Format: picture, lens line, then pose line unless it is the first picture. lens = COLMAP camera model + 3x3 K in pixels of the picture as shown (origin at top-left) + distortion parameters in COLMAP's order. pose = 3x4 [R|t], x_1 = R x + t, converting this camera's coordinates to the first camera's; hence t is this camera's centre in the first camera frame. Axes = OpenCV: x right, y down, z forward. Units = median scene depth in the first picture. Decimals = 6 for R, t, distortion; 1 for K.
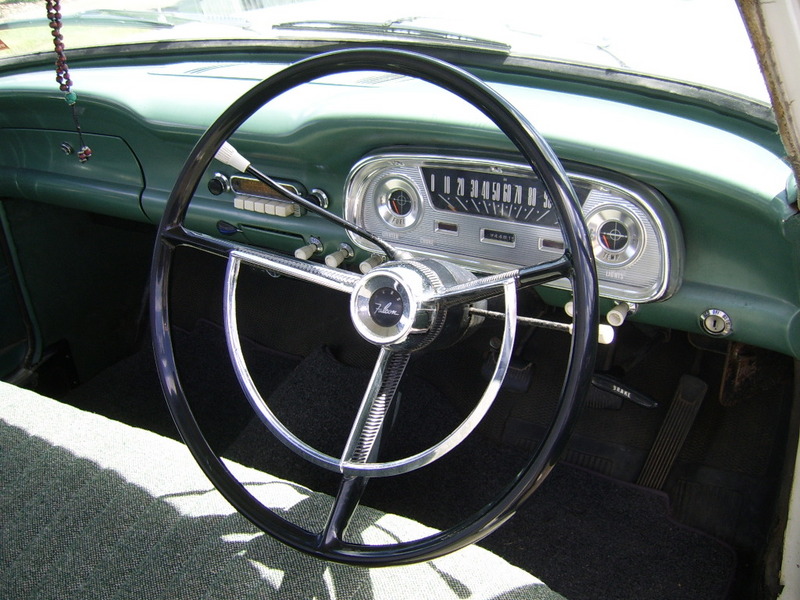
lens RADIAL K [[823.0, 0, 399.8], [0, 823.0, 318.3], [0, 0, 1]] dist [-0.155408, 0.011784]
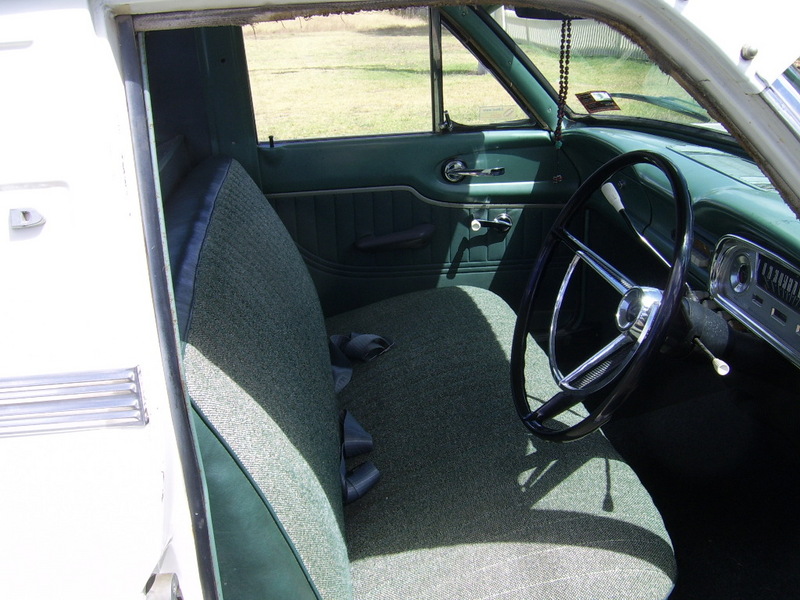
lens RADIAL K [[823.0, 0, 399.8], [0, 823.0, 318.3], [0, 0, 1]] dist [-0.155408, 0.011784]
pose [[0.590743, 0.338638, -0.732357, 0.683905], [-0.391197, 0.914054, 0.107102, 0.006824], [0.705683, 0.223226, 0.672445, -0.291734]]
